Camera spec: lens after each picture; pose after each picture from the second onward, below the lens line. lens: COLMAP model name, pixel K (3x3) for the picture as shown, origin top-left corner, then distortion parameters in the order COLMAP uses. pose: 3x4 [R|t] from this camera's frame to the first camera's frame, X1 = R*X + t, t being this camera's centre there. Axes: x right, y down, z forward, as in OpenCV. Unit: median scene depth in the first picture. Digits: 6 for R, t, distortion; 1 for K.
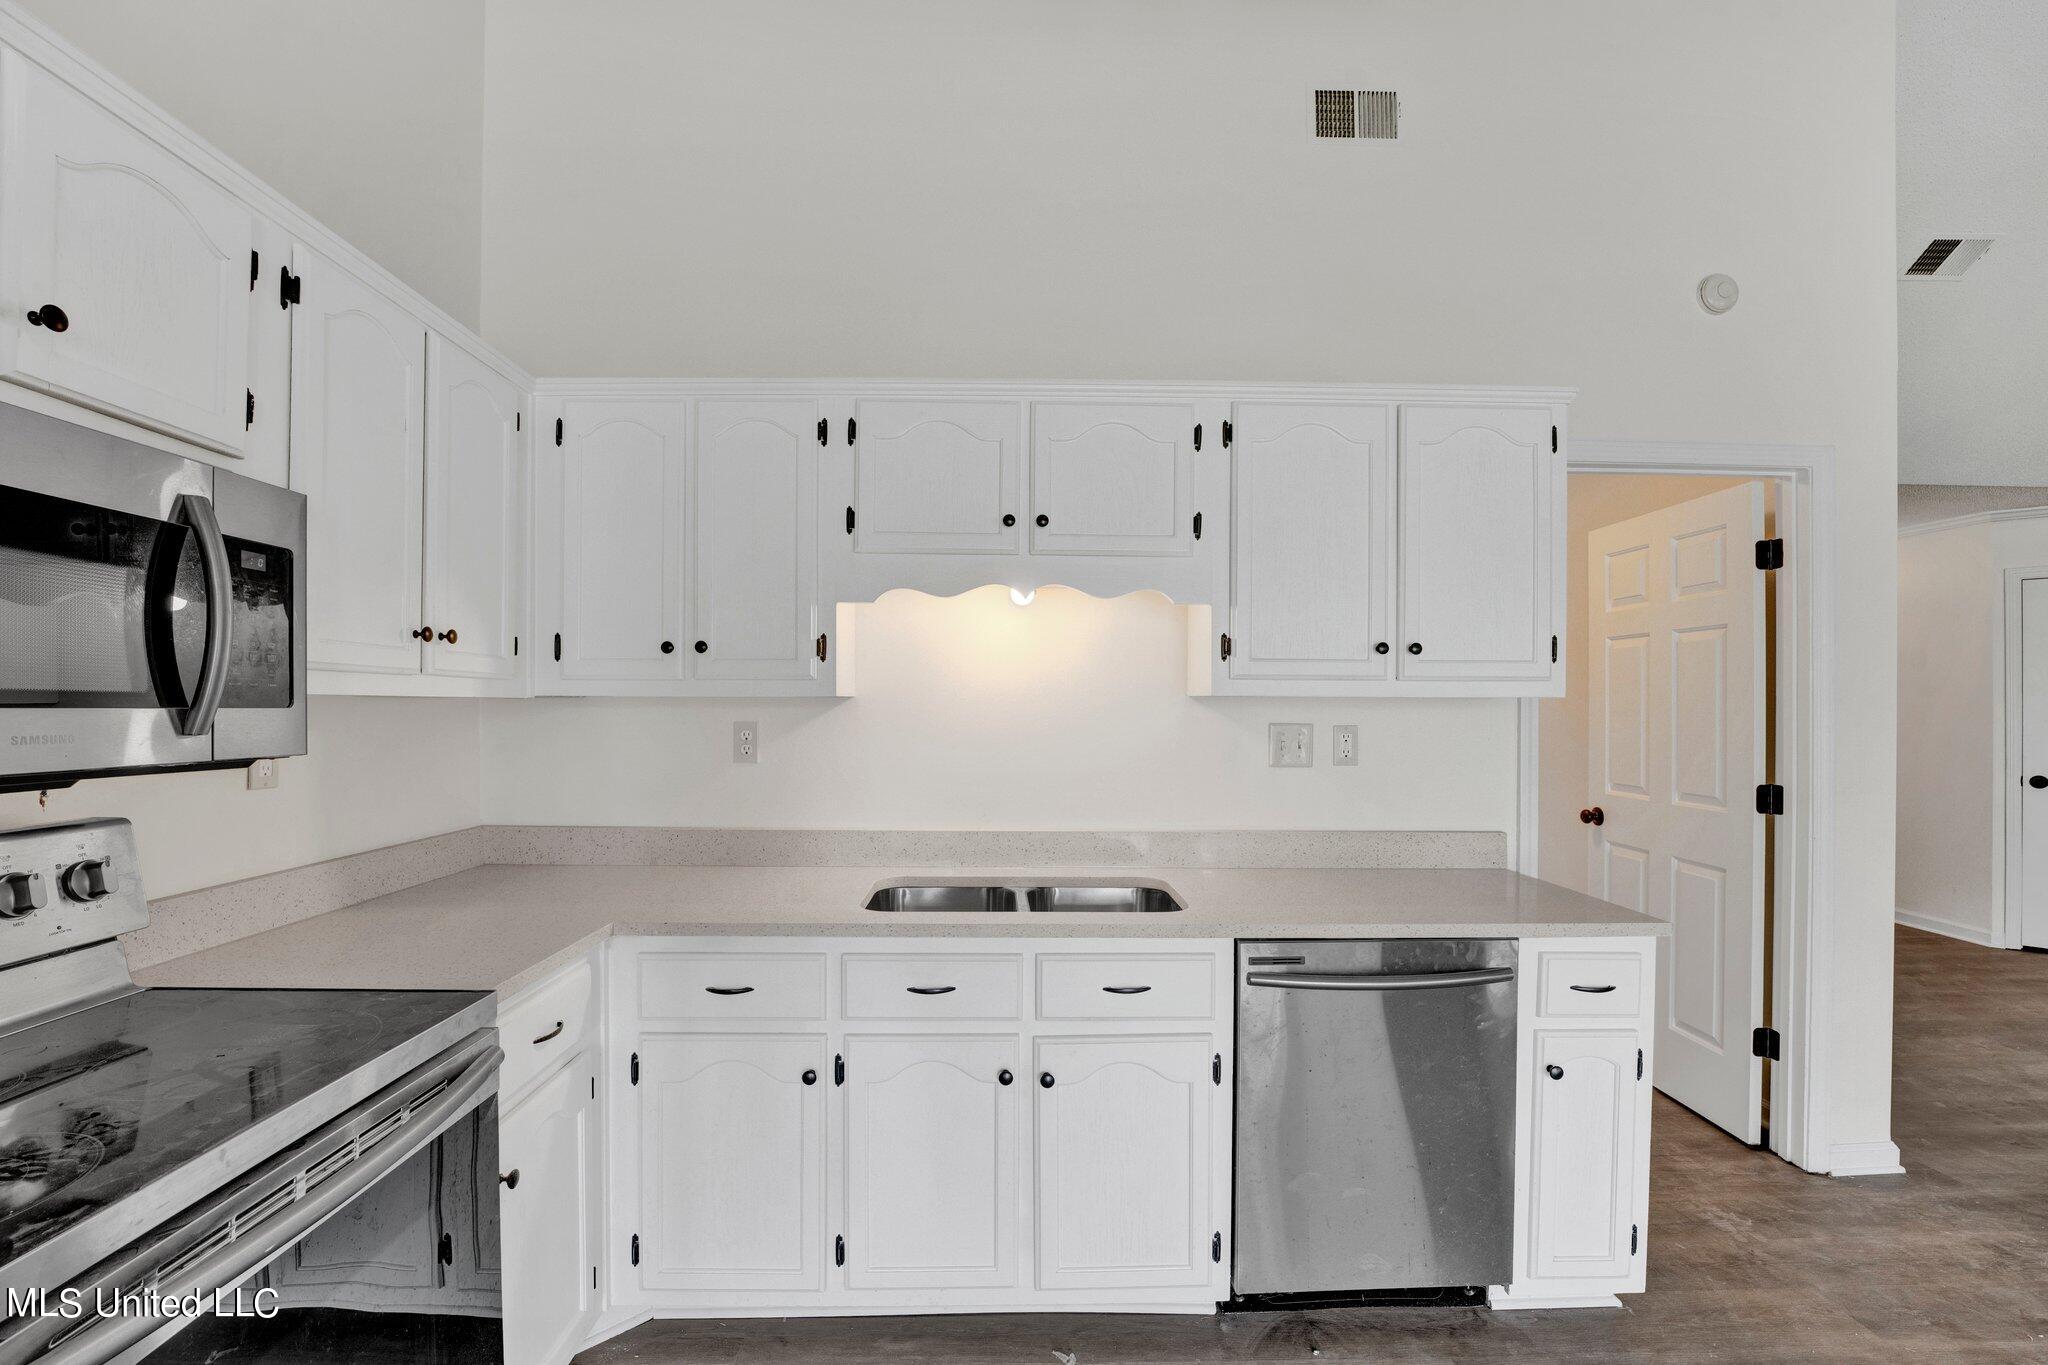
lens RADIAL K [[884.3, 0, 1019.2], [0, 884.3, 705.7], [0, 0, 1]] dist [-0.026405, 0.004039]
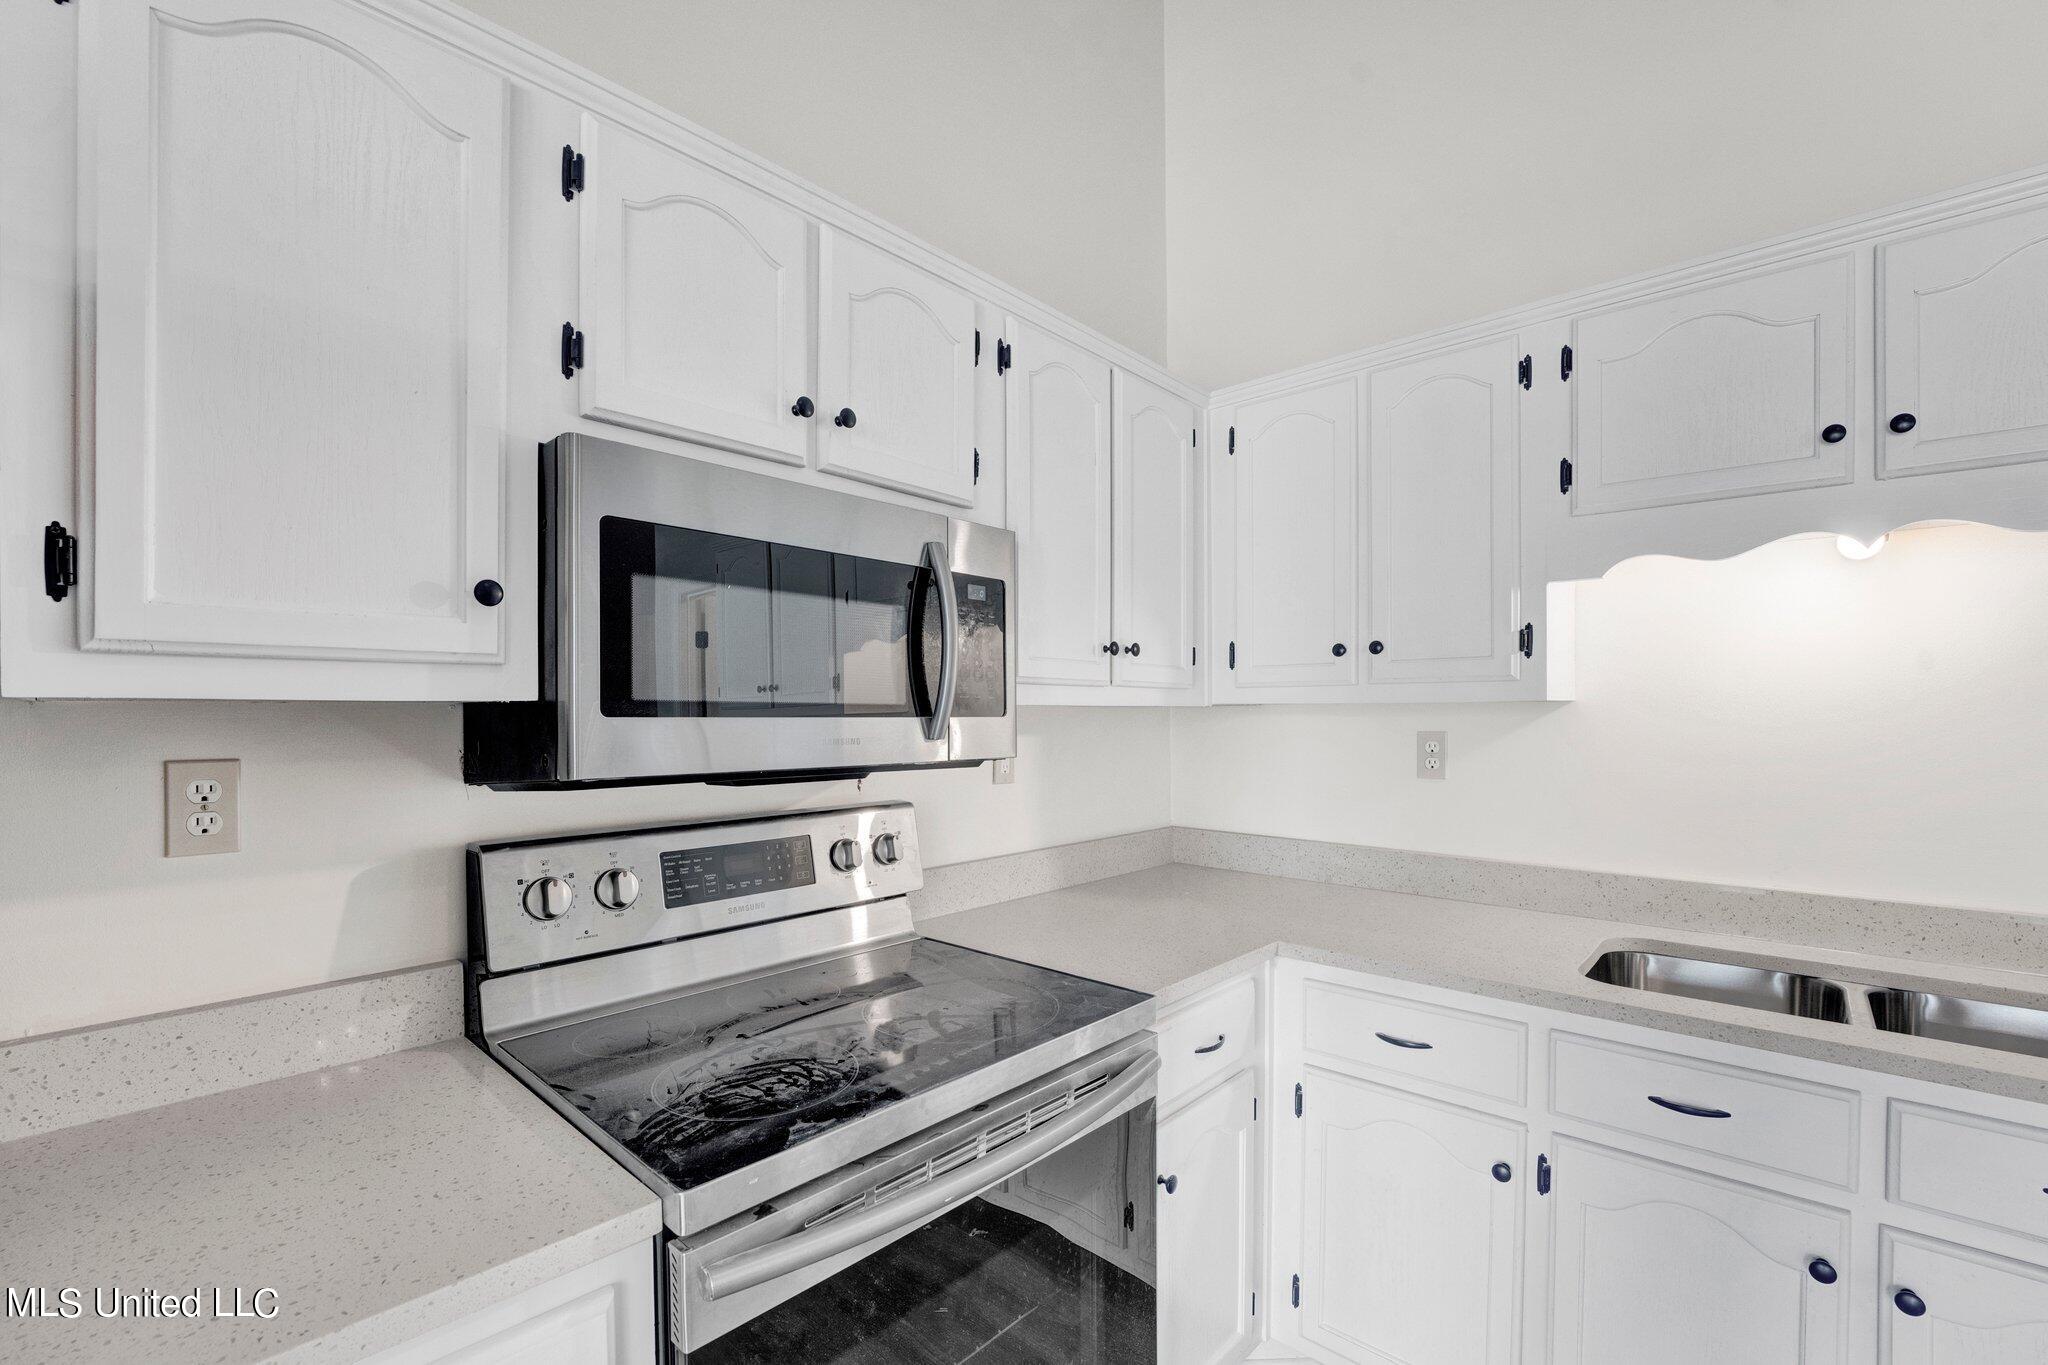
lens RADIAL K [[884.3, 0, 1021.0], [0, 884.3, 719.4], [0, 0, 1]] dist [-0.026405, 0.004039]
pose [[0.724353, 0.001067, -0.689429, -0.006174], [0.004576, 0.999969, 0.006356, -0.000896], [0.689414, -0.007759, 0.724326, 0.115011]]
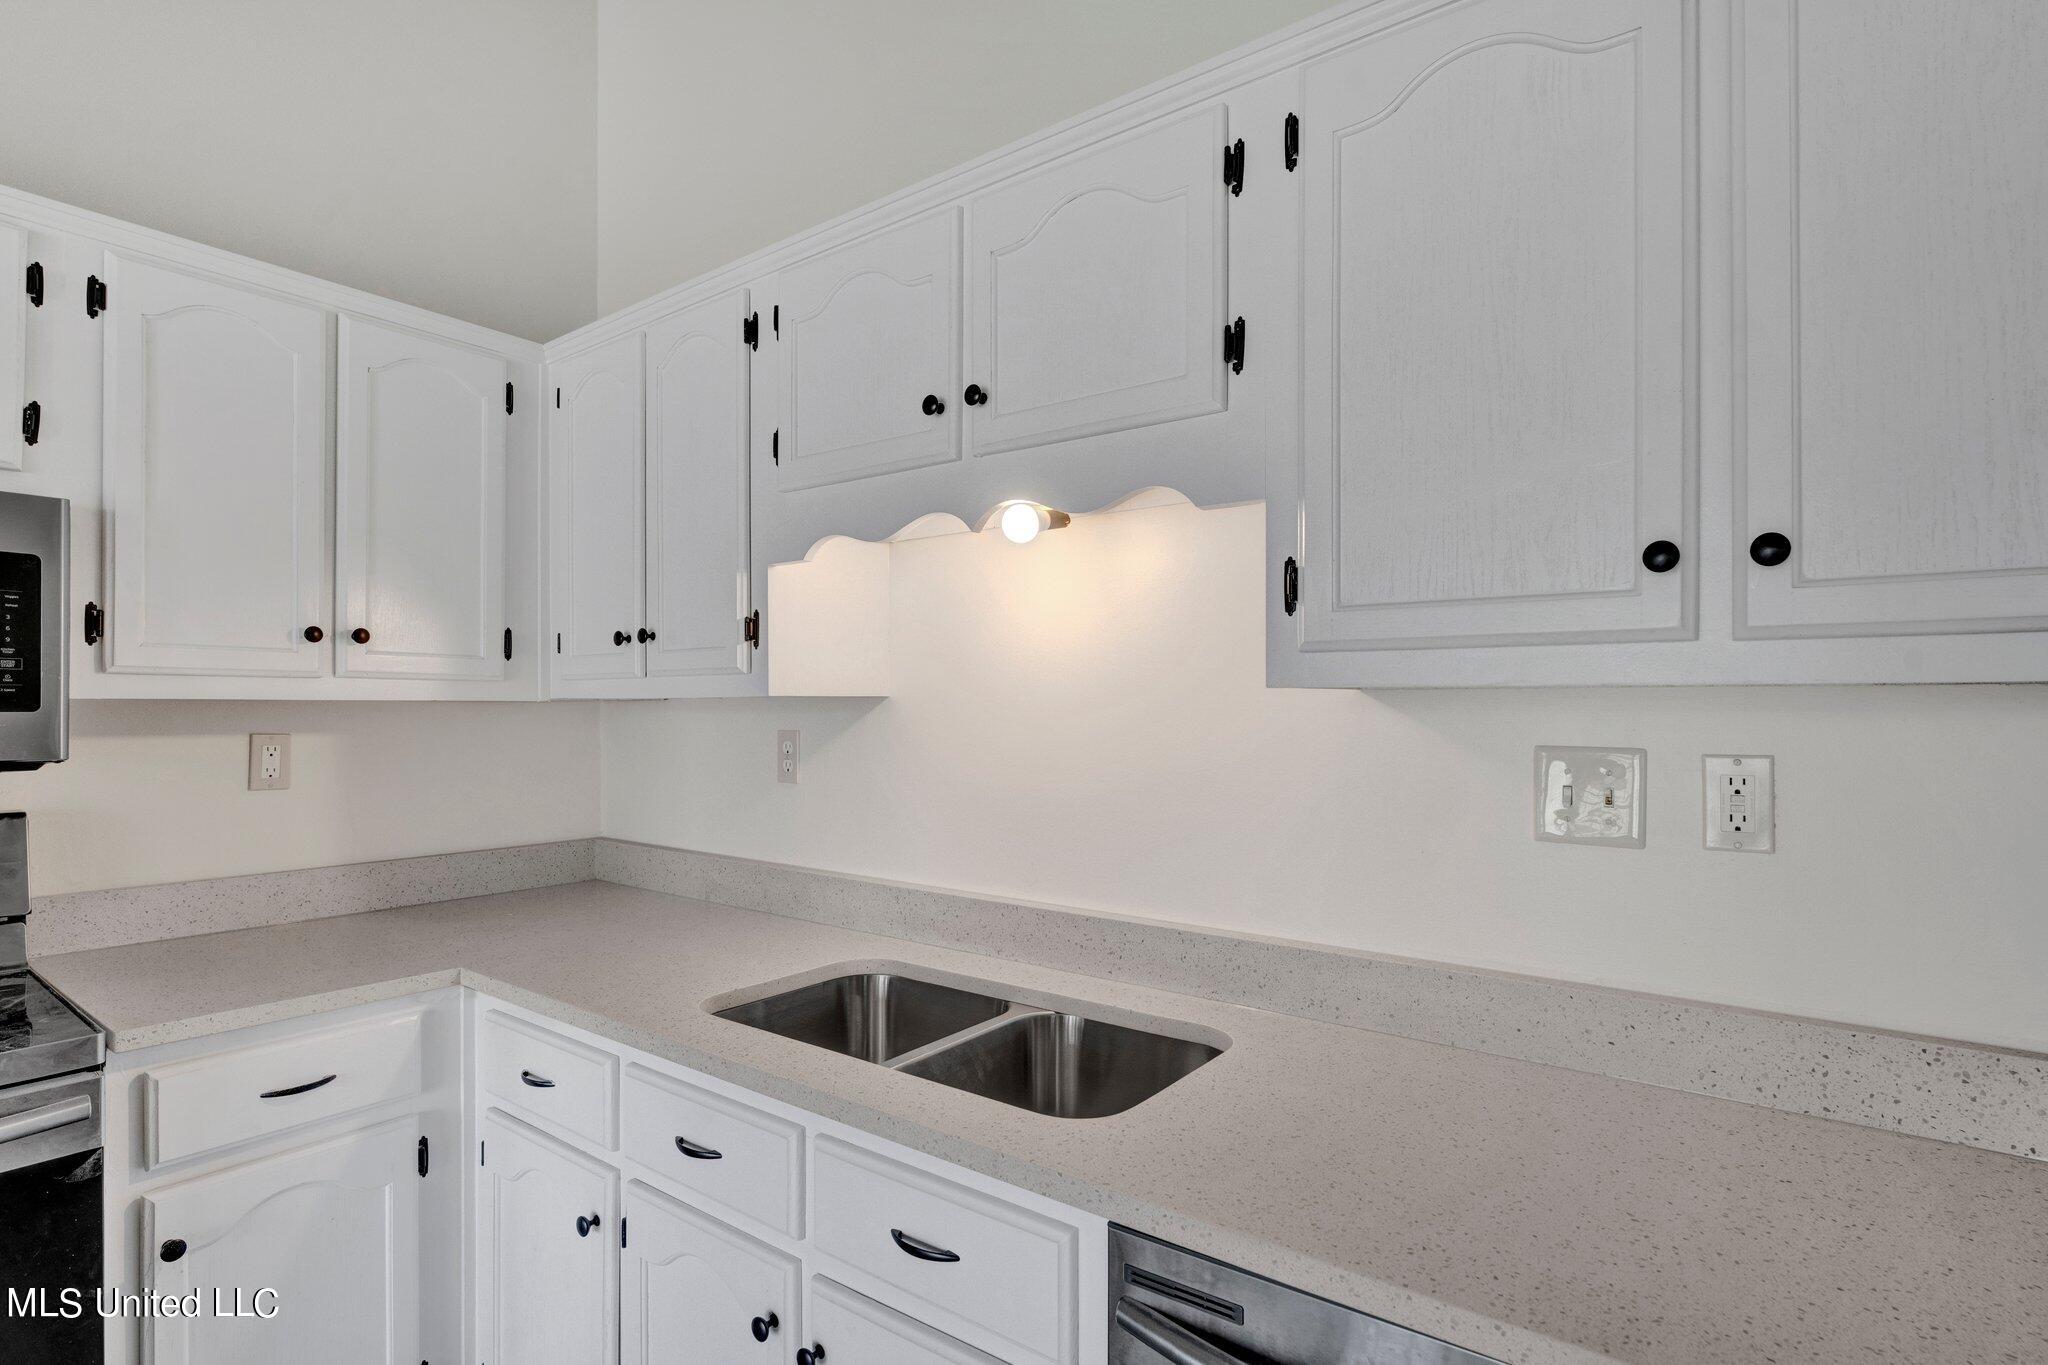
lens RADIAL K [[1024.6, 0, 997.0], [0, 1024.6, 707.4], [0, 0, 1]] dist [-0.003097, 0.000724]
pose [[0.779278, -0.002045, -0.626674, 0.534632], [0.001422, 0.999998, -0.001494, 0.000395], [0.626676, 0.000273, 0.779280, 0.542786]]
